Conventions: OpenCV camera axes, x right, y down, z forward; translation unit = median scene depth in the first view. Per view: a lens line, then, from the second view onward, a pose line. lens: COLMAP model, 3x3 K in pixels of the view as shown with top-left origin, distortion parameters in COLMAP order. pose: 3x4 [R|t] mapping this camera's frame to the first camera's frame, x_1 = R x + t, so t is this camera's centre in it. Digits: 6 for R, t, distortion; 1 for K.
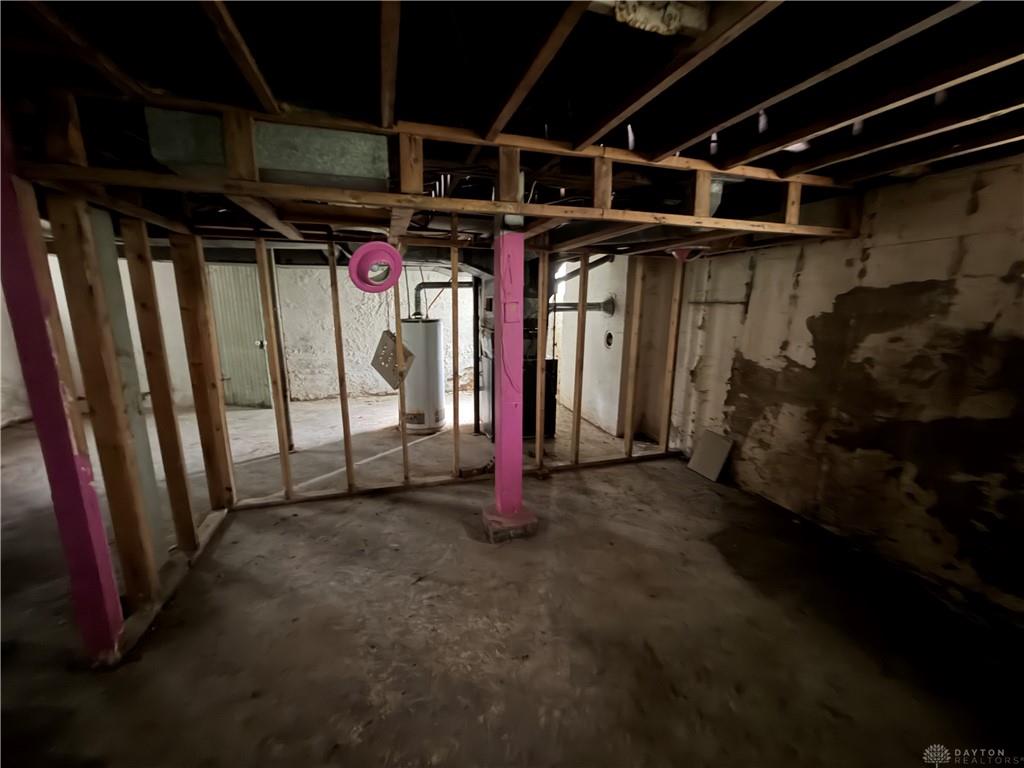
lens RADIAL K [[408.6, 0, 510.9], [0, 408.6, 386.4], [0, 0, 1]] dist [0.001030, -0.000065]
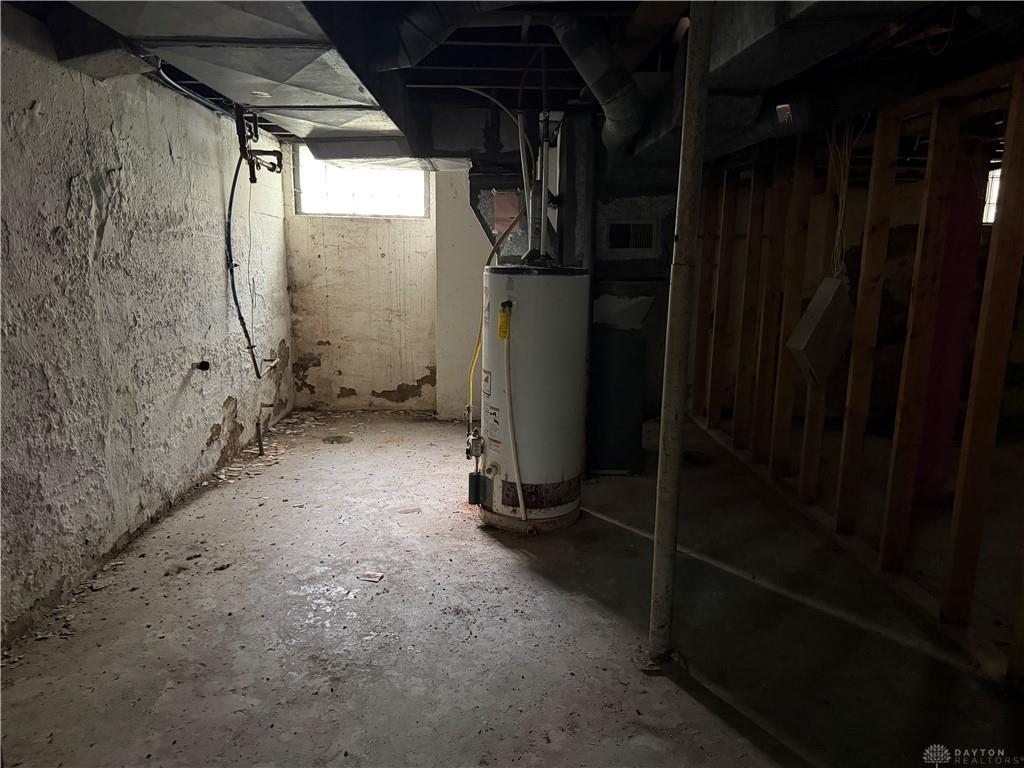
lens RADIAL K [[722.4, 0, 512.0], [0, 722.4, 384.0], [0, 0, 1]] dist [-0.001496, -0.001433]
pose [[0.264838, -0.177077, 0.947895, -0.754548], [0.184617, 0.974122, 0.130395, -0.112828], [-0.946455, 0.140464, 0.290676, 0.630910]]
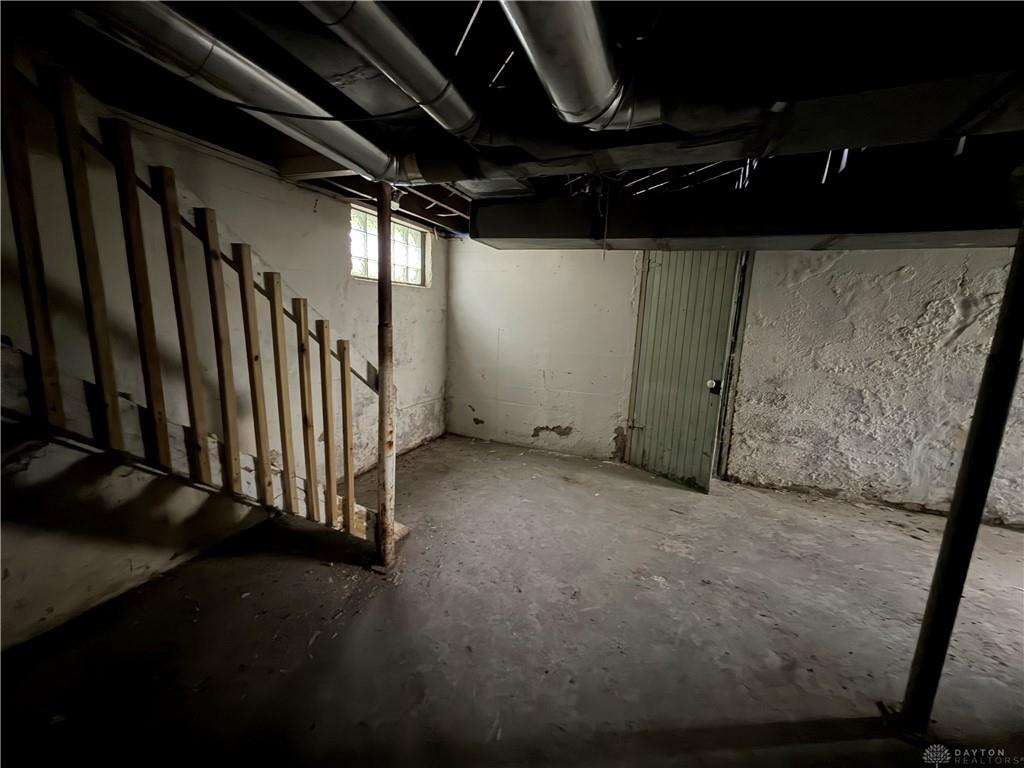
lens RADIAL K [[408.6, 0, 510.9], [0, 408.6, 386.4], [0, 0, 1]] dist [0.001030, -0.000065]
pose [[0.770108, 0.135718, -0.623309, -0.431730], [-0.161820, 0.986708, 0.014914, -0.058531], [0.617048, 0.089379, 0.781834, 0.329251]]
